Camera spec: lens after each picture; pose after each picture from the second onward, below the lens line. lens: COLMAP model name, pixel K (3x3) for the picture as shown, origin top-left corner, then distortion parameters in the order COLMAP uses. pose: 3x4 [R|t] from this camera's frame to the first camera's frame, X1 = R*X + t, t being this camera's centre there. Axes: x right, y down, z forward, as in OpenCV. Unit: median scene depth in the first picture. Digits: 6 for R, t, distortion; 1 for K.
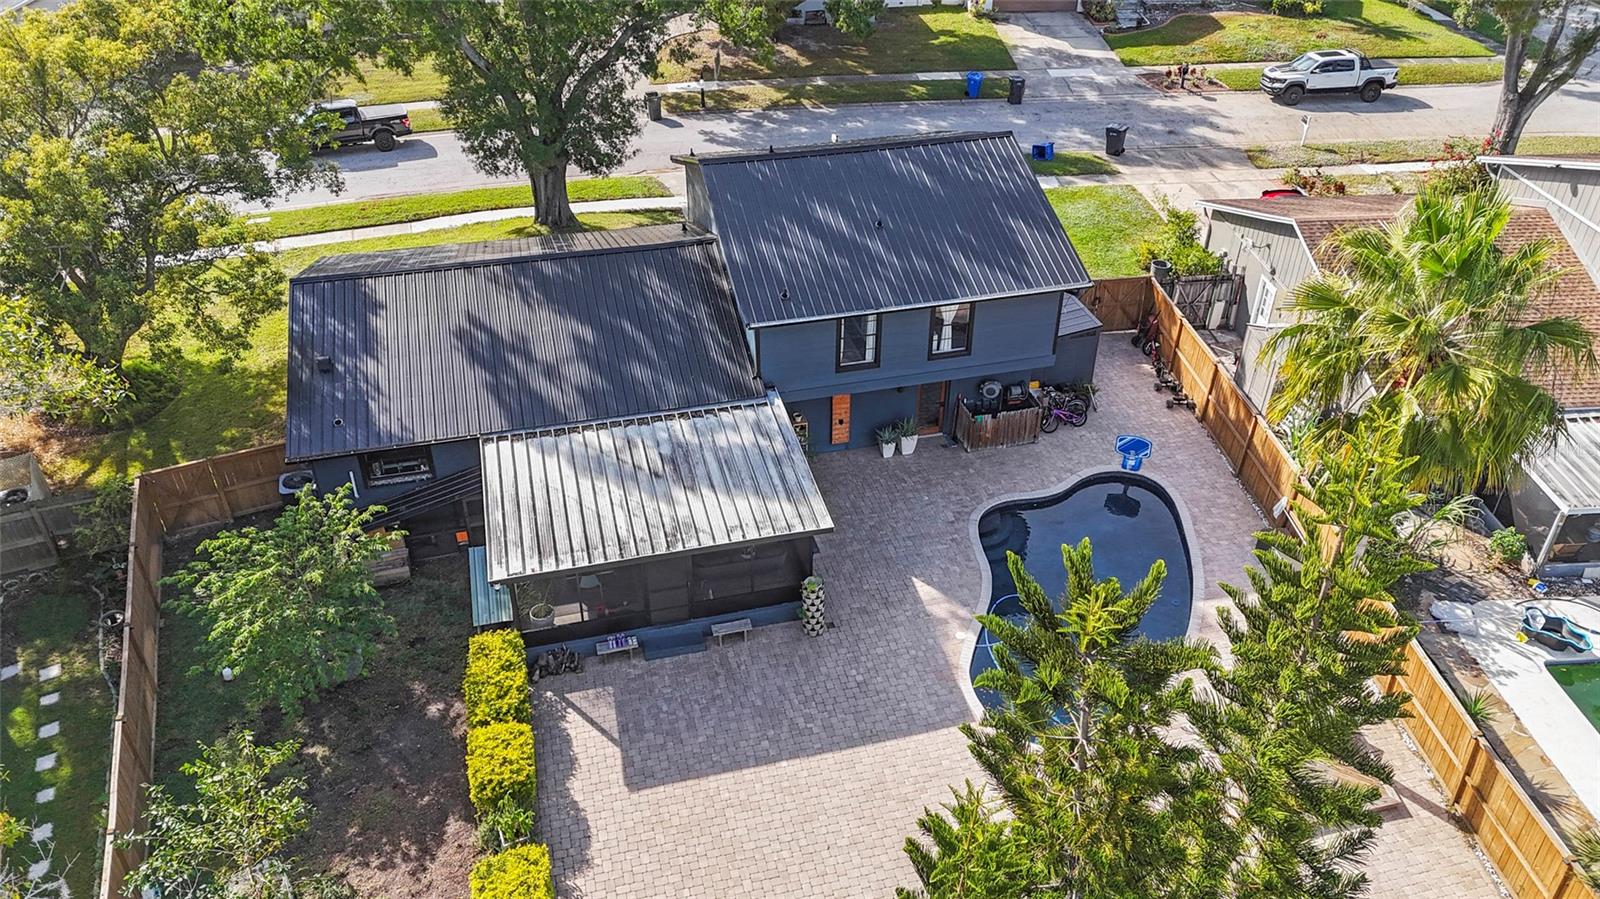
lens RADIAL K [[1151.3, 0, 800.0], [0, 1151.3, 449.5], [0, 0, 1]] dist [0.071185, -0.075672]
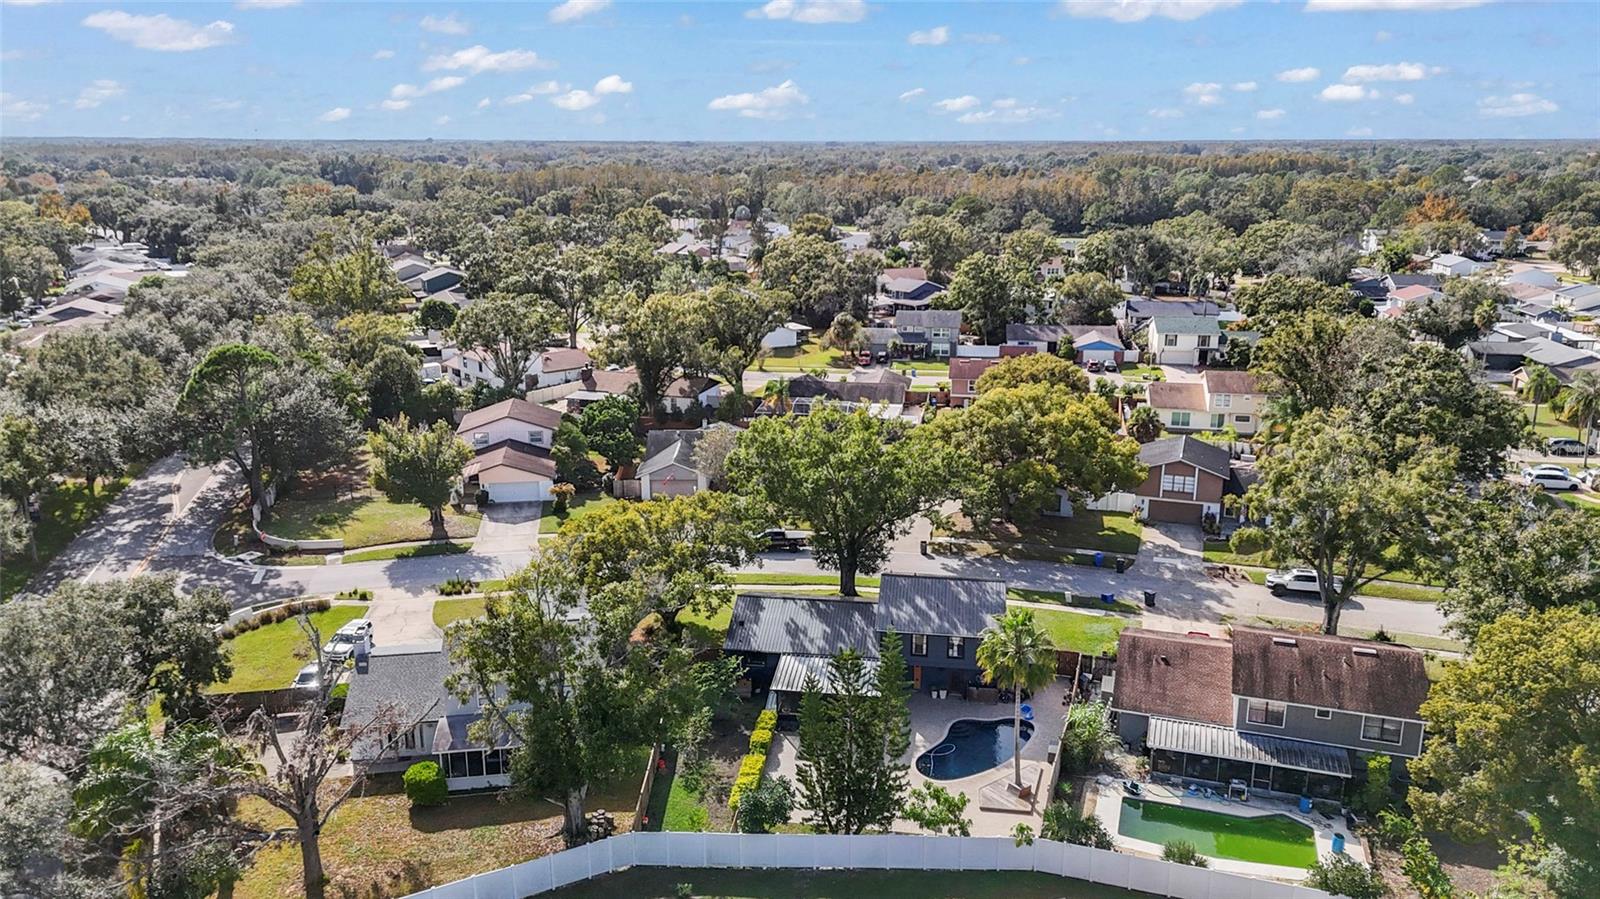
lens RADIAL K [[1146.1, 0, 813.8], [0, 1146.1, 452.3], [0, 0, 1]] dist [0.080964, -0.077818]
pose [[0.928812, 0.099293, -0.357001, 0.724584], [-0.215328, 0.928697, -0.301920, 0.347002], [0.301567, 0.357299, 0.883965, -1.598949]]
